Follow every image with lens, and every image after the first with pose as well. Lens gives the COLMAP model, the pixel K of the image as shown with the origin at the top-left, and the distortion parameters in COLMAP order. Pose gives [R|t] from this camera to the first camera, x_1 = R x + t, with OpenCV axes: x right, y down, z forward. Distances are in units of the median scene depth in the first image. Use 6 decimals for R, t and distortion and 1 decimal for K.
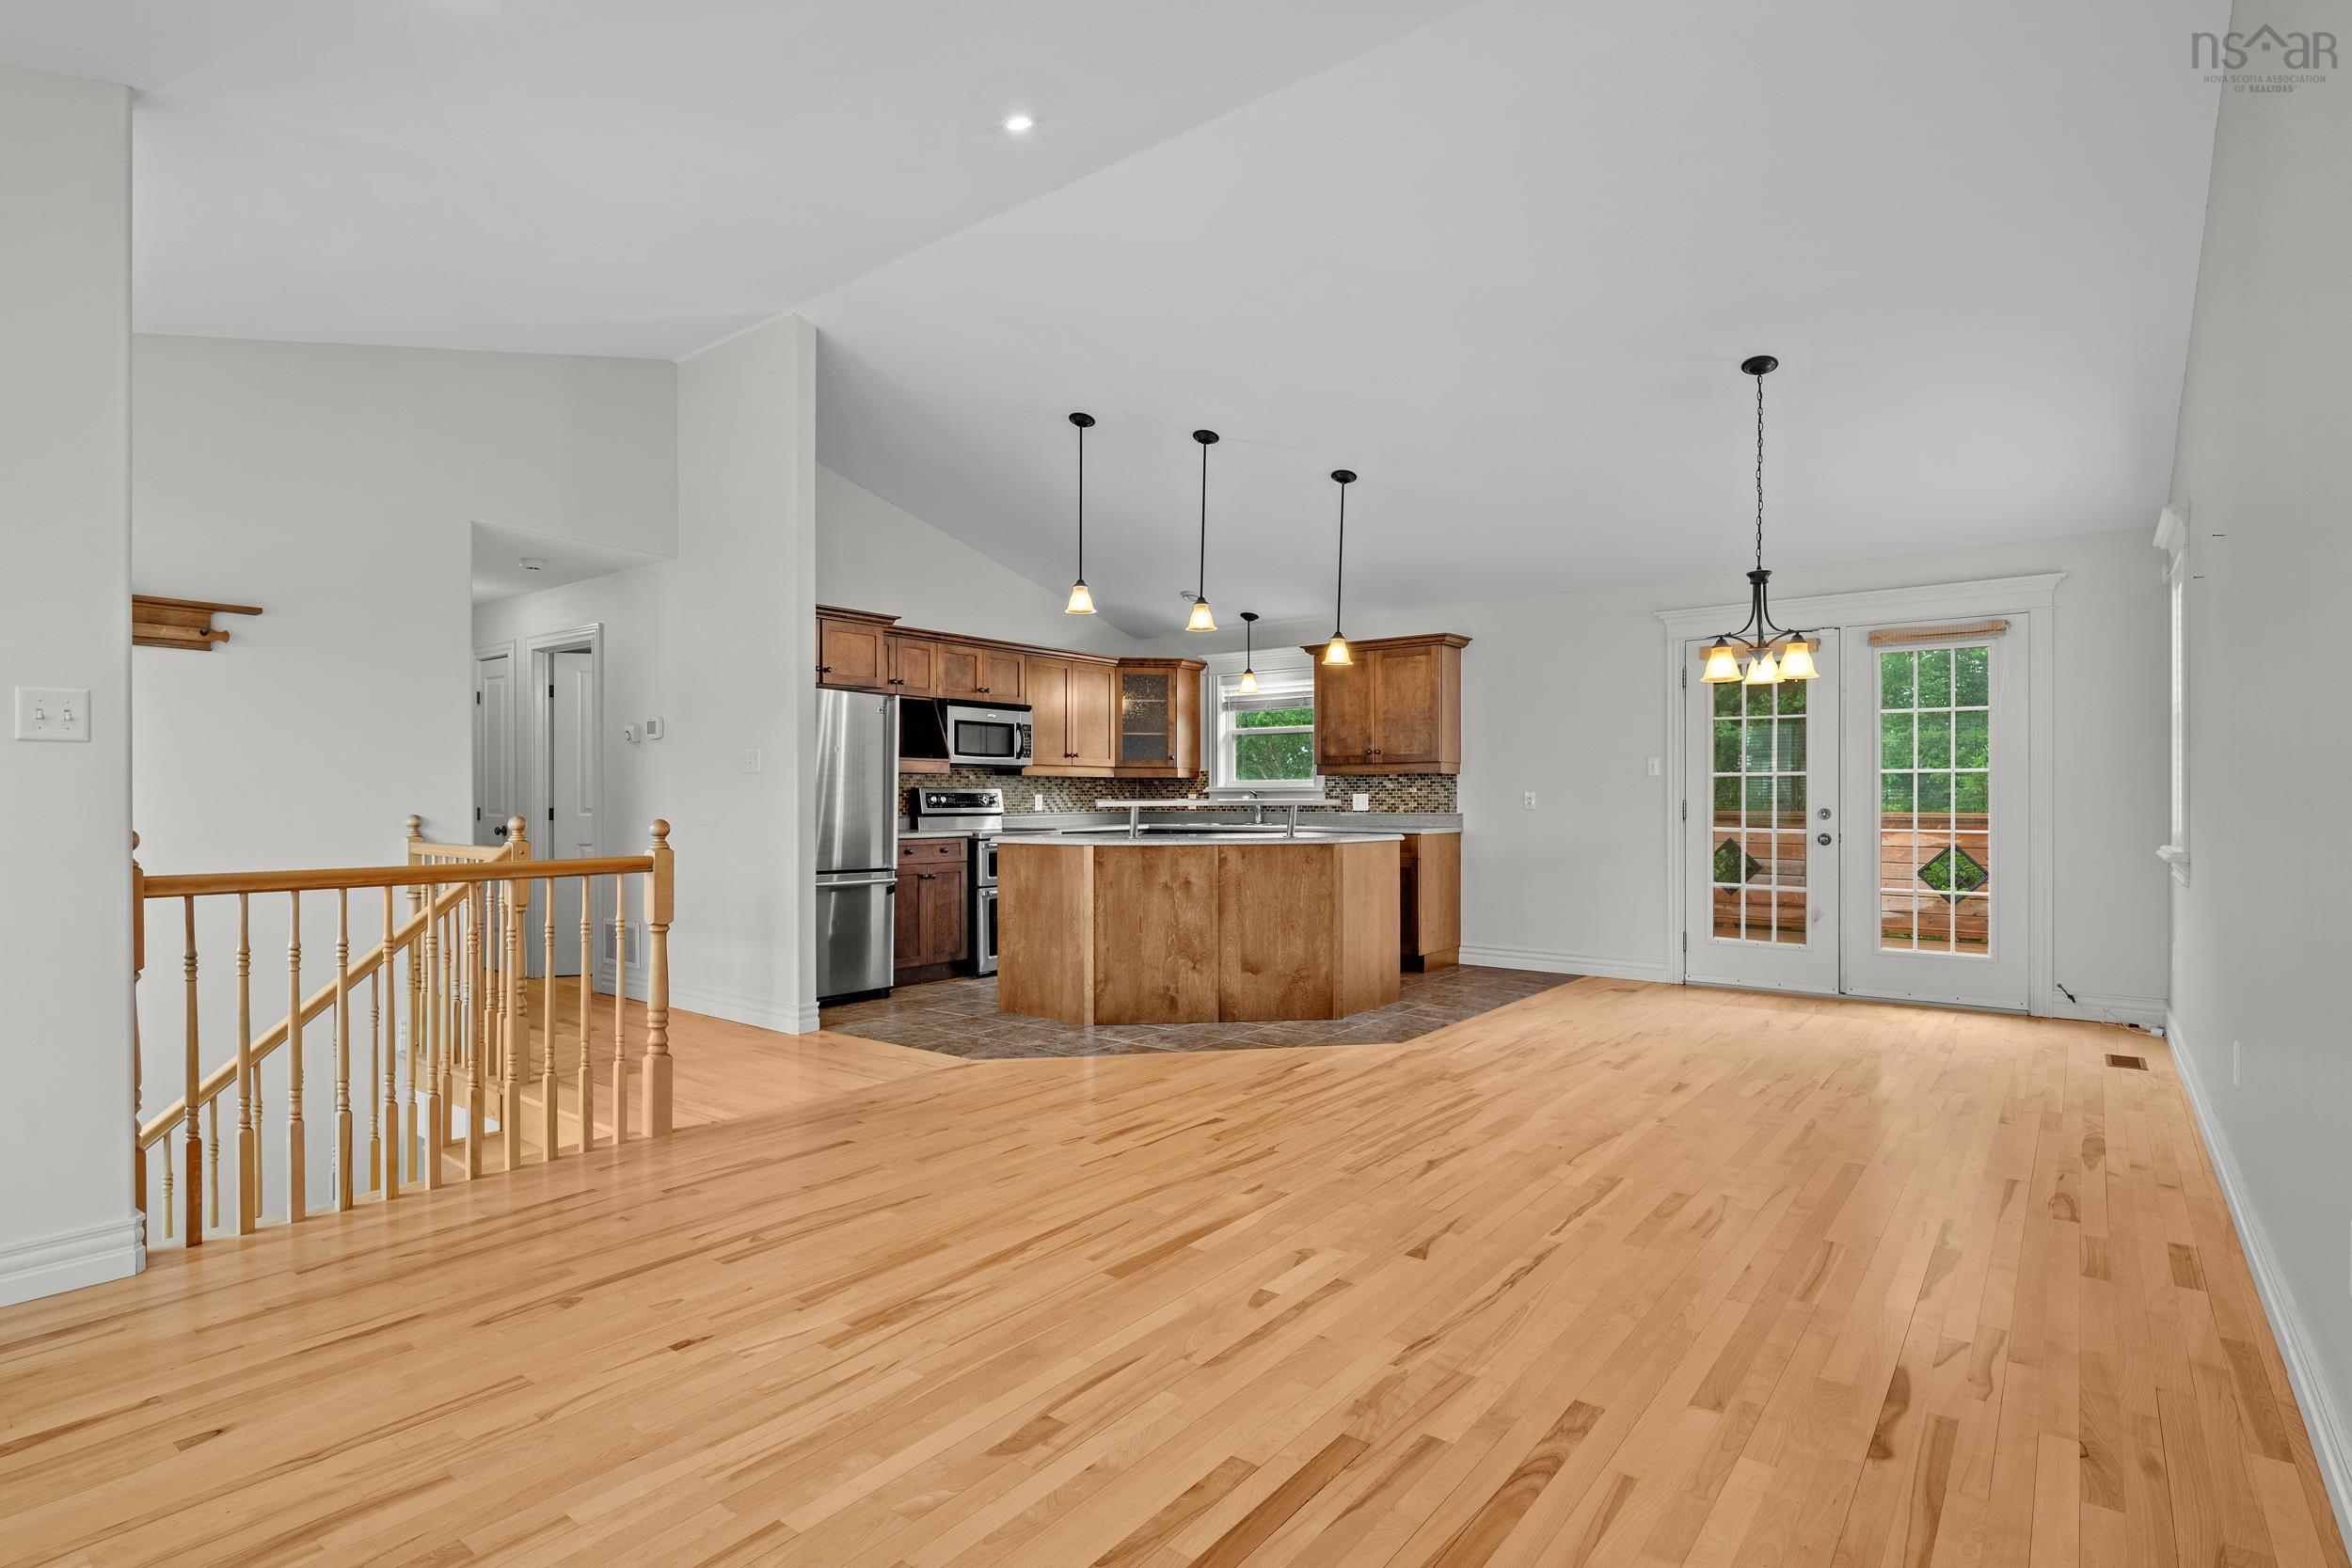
lens RADIAL K [[1178.5, 0, 1167.4], [0, 1178.5, 789.6], [0, 0, 1]] dist [0.001419, 0.000482]
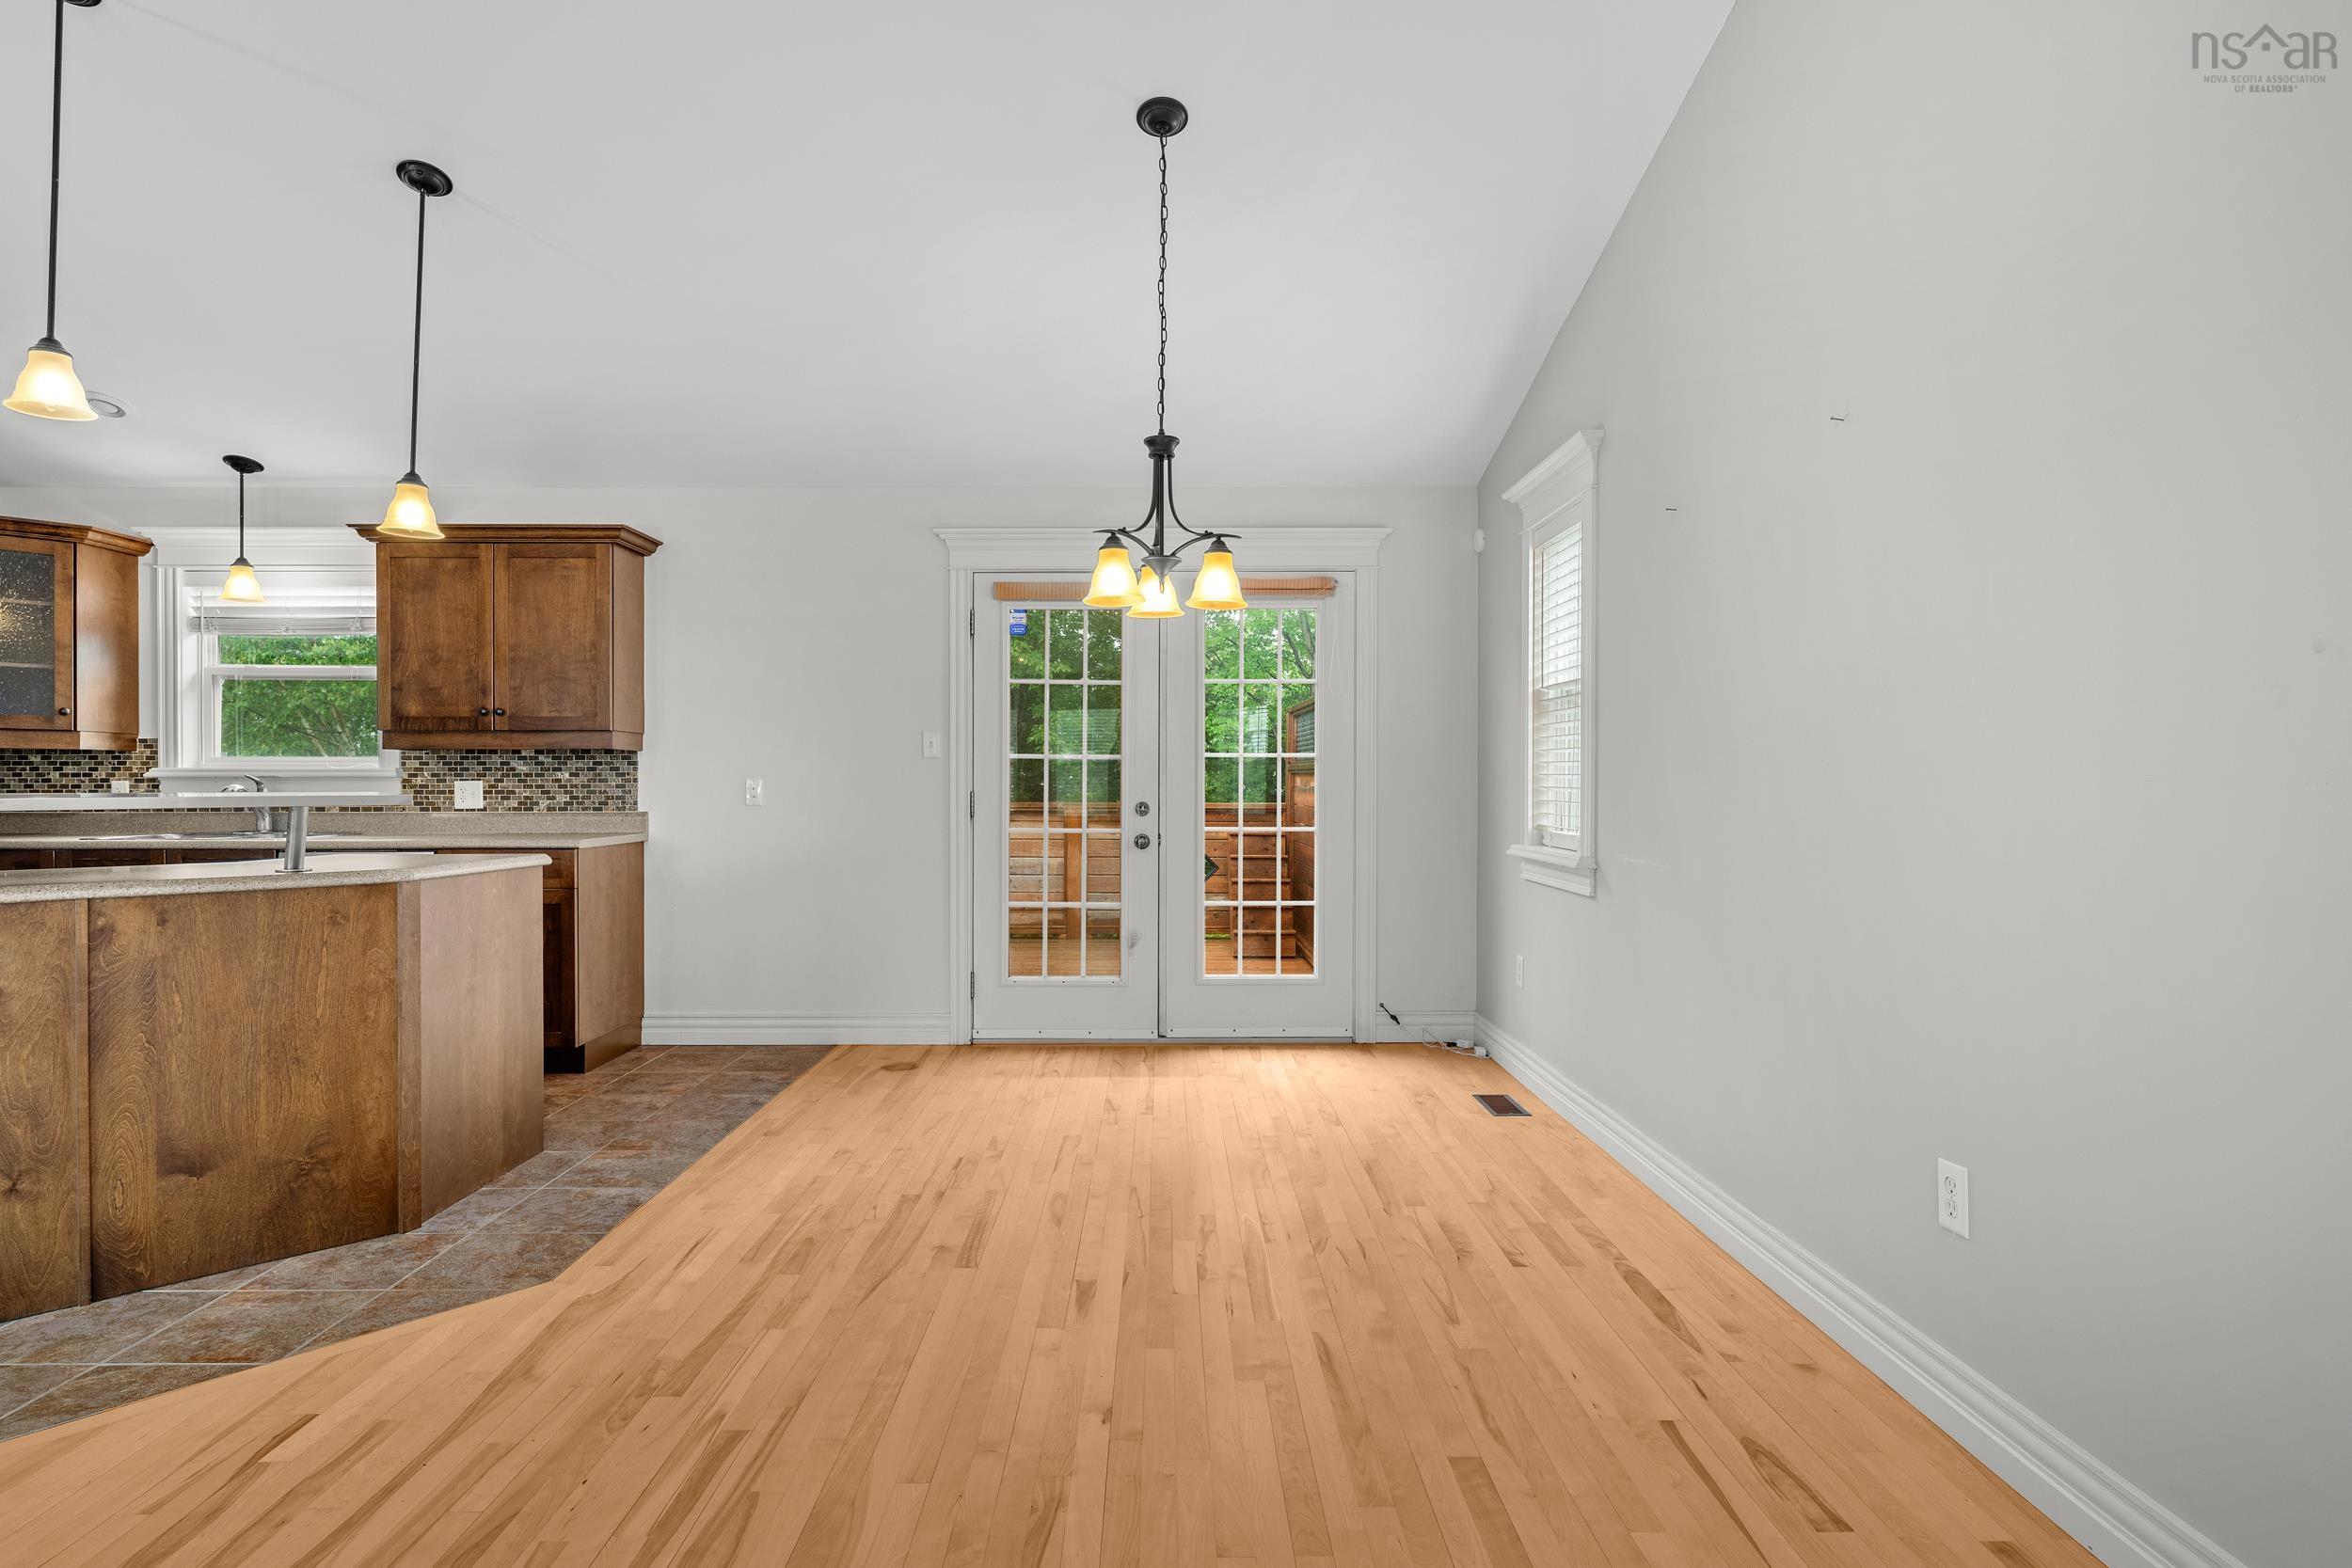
lens RADIAL K [[1227.5, 0, 1174.6], [0, 1227.5, 794.1], [0, 0, 1]] dist [-0.001800, 0.000142]
pose [[0.780044, -0.004153, 0.625710, 0.067062], [-0.005188, 0.999901, 0.013103, 0.000144], [-0.625703, -0.013467, 0.779945, 0.359152]]
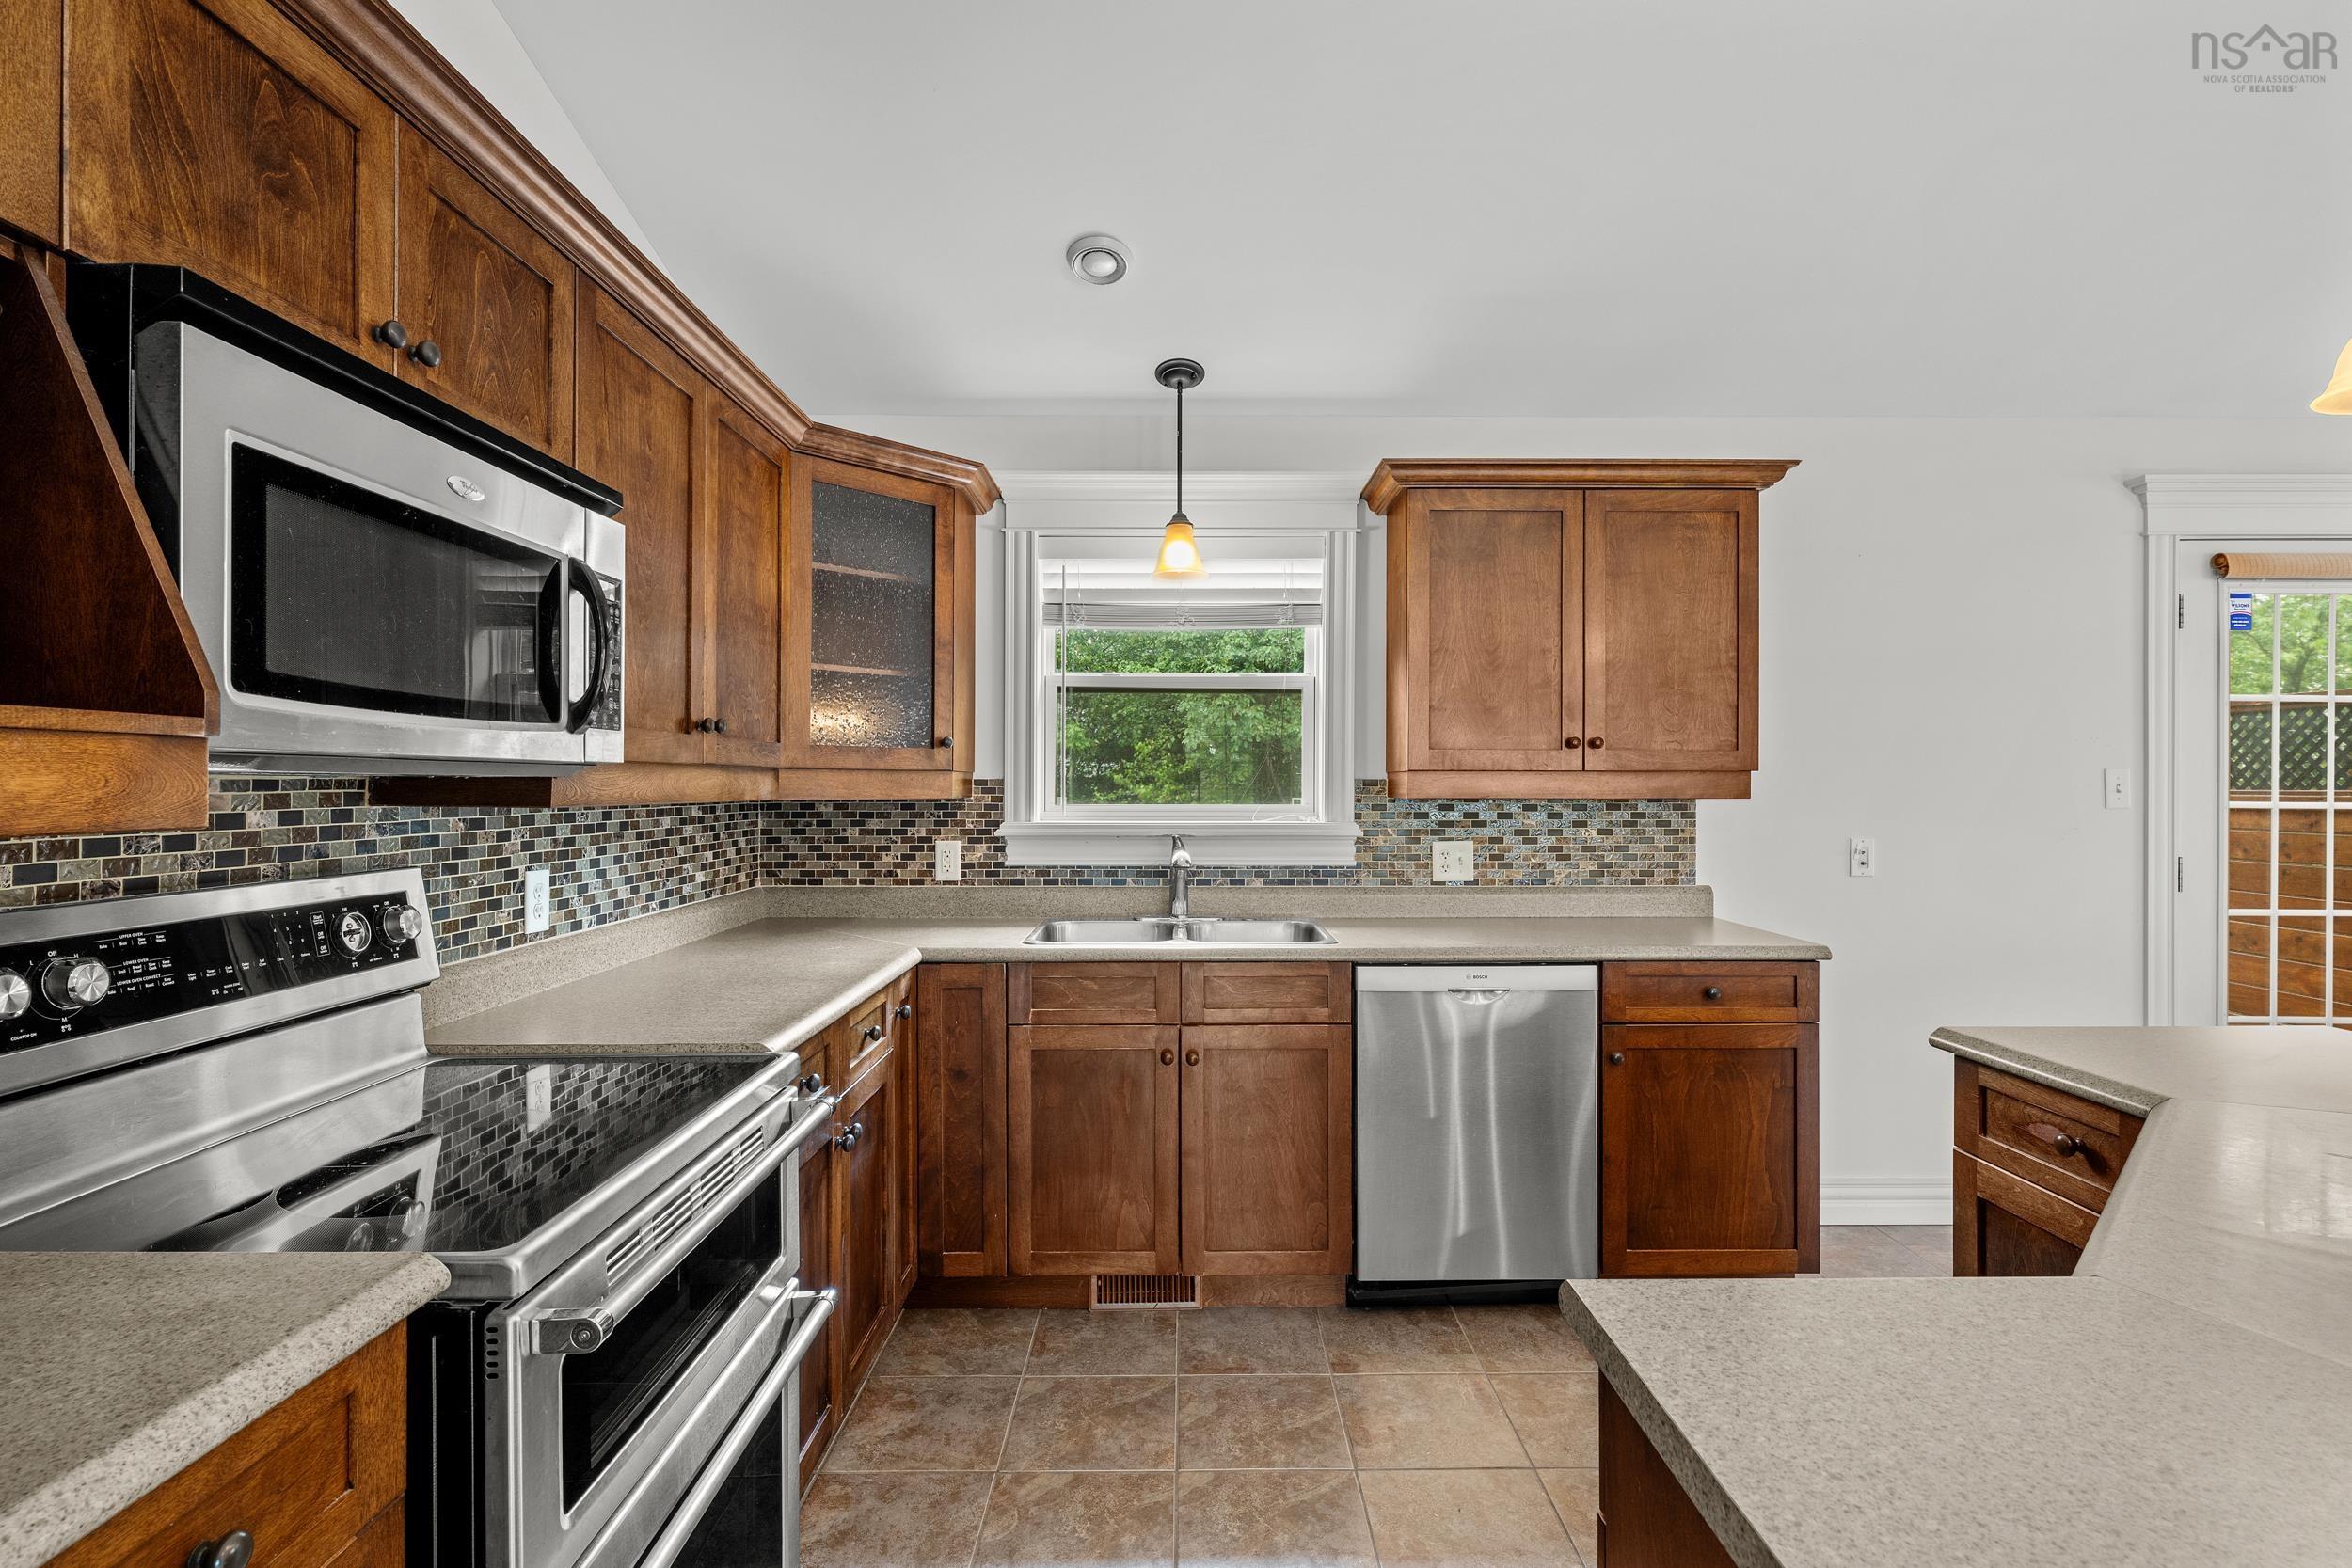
lens RADIAL K [[1108.5, 0, 1176.0], [0, 1108.5, 784.0], [0, 0, 1]] dist [-0.000322, -0.000061]
pose [[0.780163, 0.002265, 0.625572, -0.207731], [-0.006006, 0.999974, 0.003869, -0.023036], [-0.625548, -0.006776, 0.780157, 0.977799]]
